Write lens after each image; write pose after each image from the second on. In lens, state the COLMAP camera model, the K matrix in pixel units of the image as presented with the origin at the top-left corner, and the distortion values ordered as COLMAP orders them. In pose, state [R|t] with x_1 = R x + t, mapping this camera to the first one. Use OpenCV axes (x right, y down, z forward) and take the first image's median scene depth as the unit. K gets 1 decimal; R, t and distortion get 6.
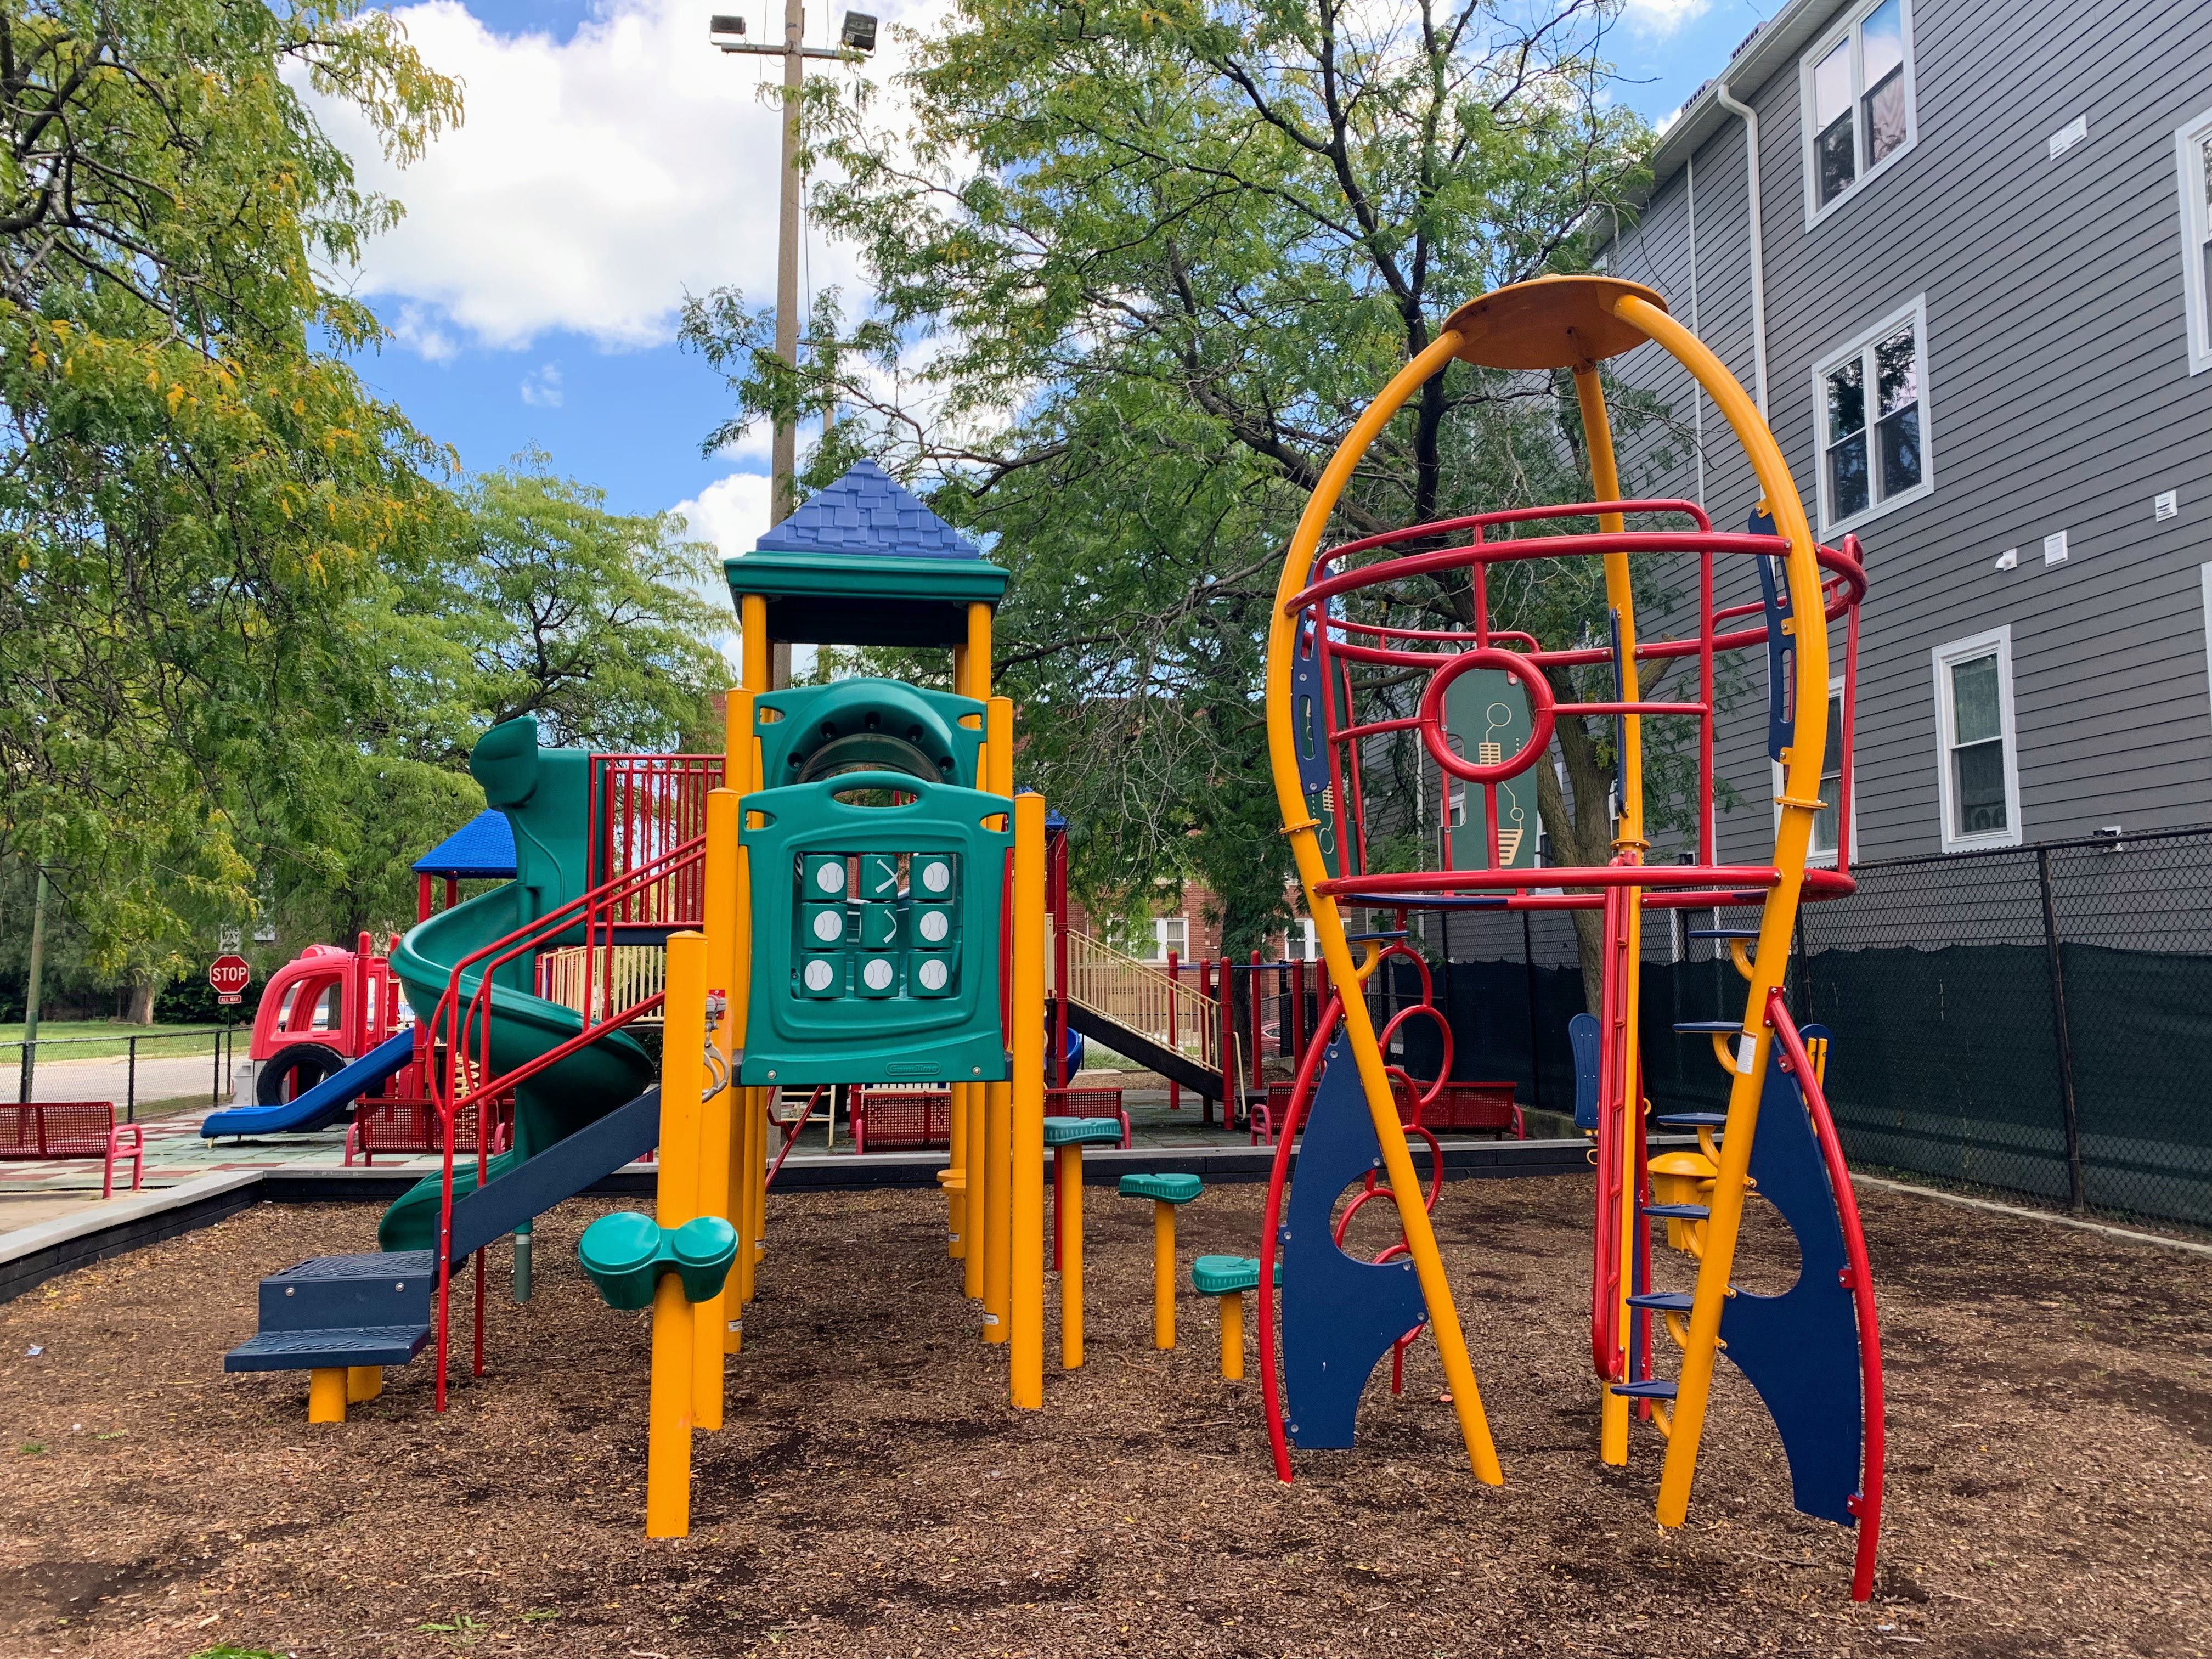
lens RADIAL K [[1732.7, 0, 1134.6], [0, 1732.7, 816.5], [0, 0, 1]] dist [0.060678, -0.025540]
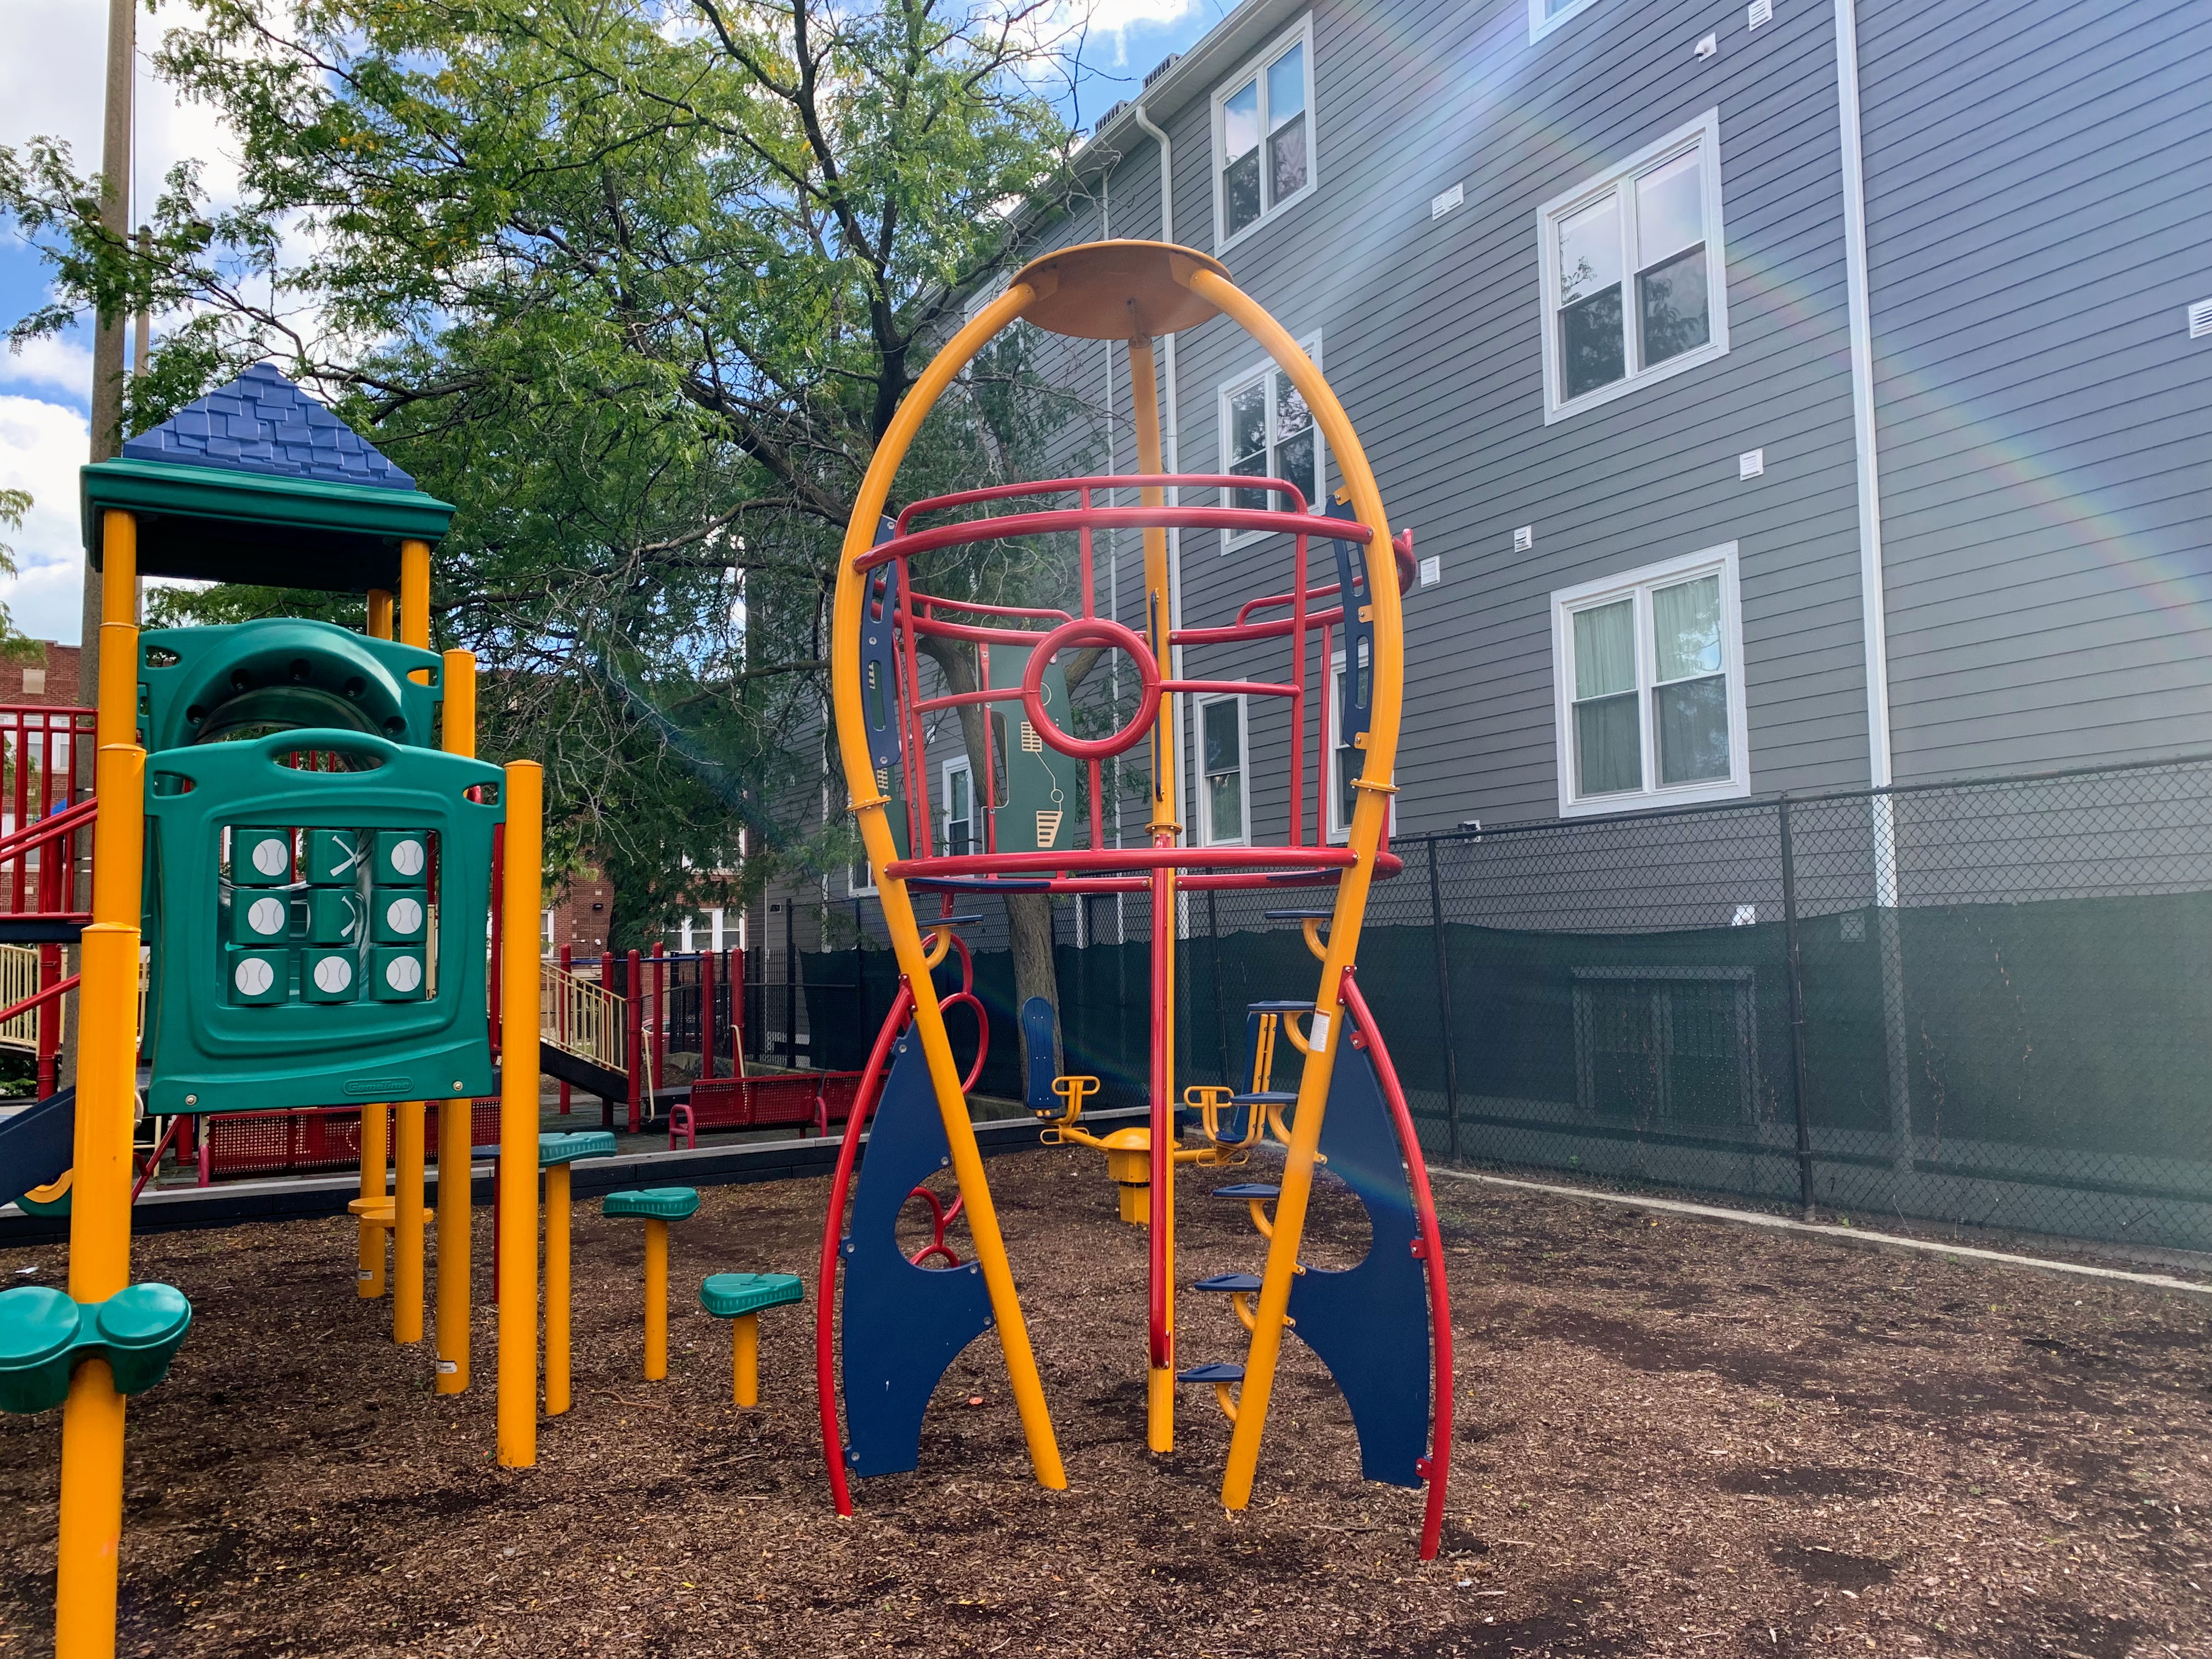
lens RADIAL K [[1725.4, 0, 1106.0], [0, 1725.4, 829.5], [0, 0, 1]] dist [0.031787, 0.007750]
pose [[0.937508, 0.011514, 0.347773, -0.101524], [-0.016024, 0.999821, 0.010094, 0.009492], [-0.347594, -0.015036, 0.937524, 0.100886]]
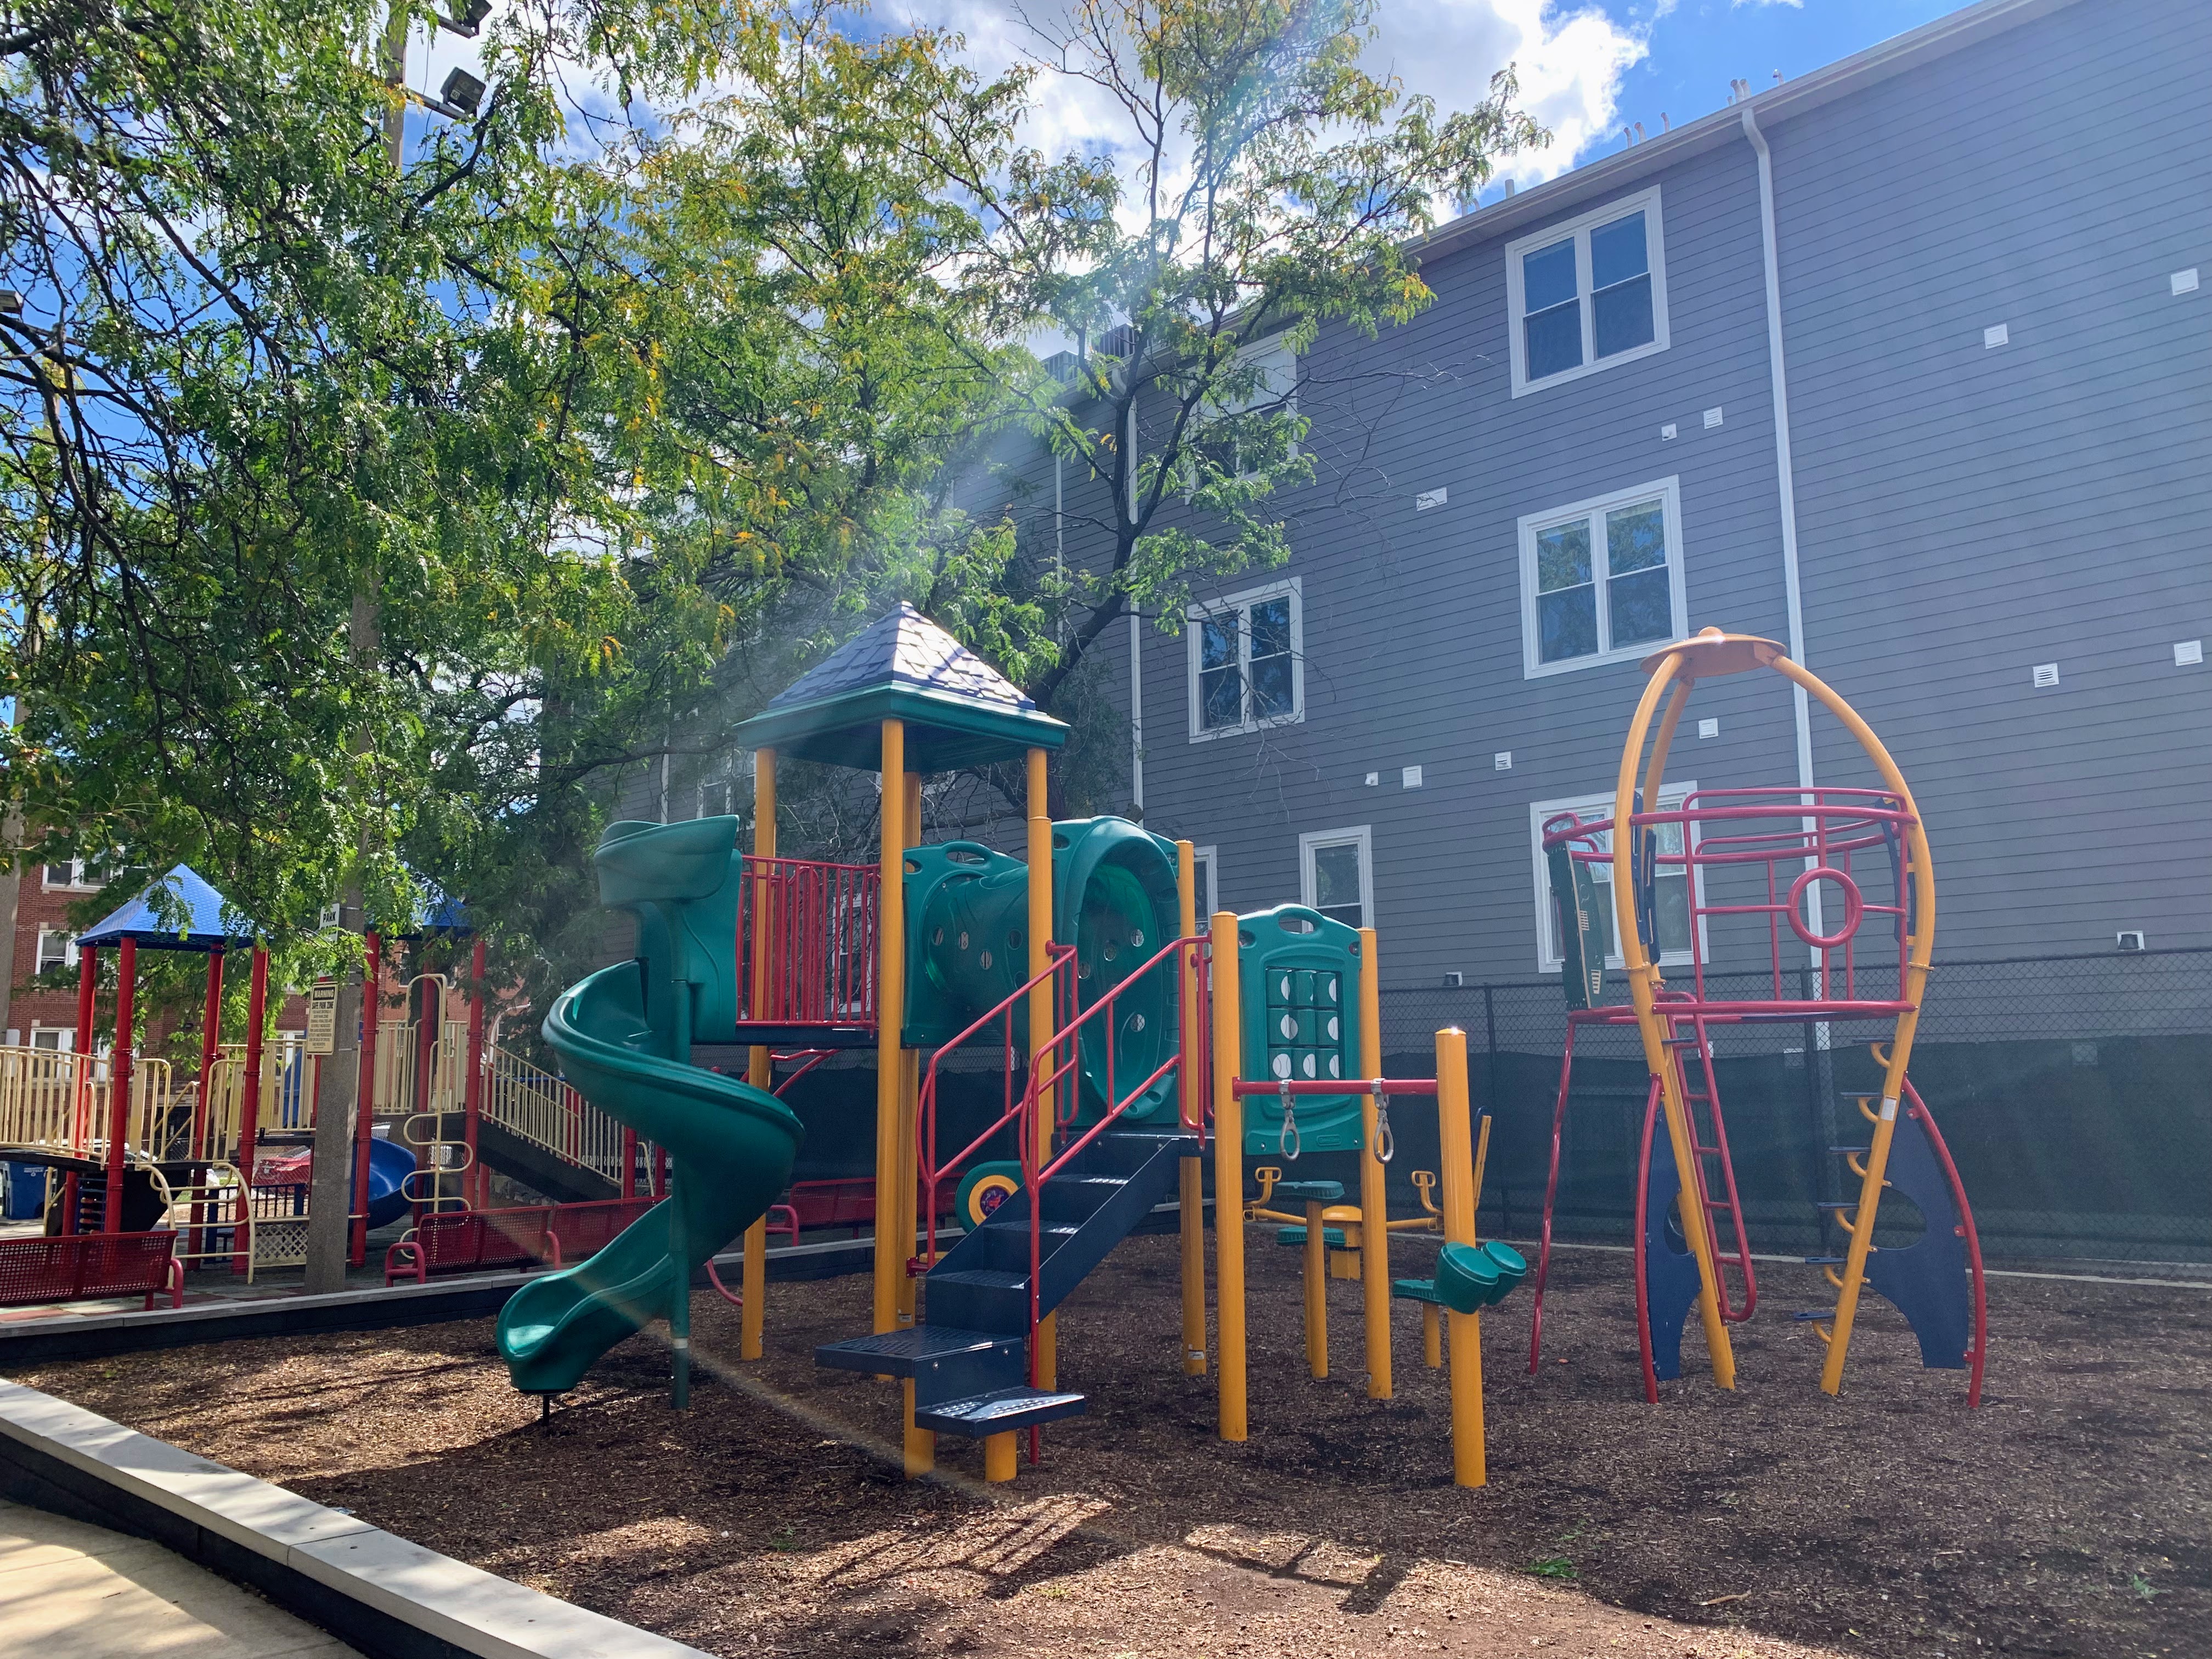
lens RADIAL K [[1709.5, 0, 1106.0], [0, 1709.5, 829.5], [0, 0, 1]] dist [0.129910, -0.215955]
pose [[0.795852, 0.084820, 0.599520, -1.178548], [-0.047685, 0.995844, -0.077590, 0.027102], [-0.603610, 0.033162, 0.796590, 0.077190]]
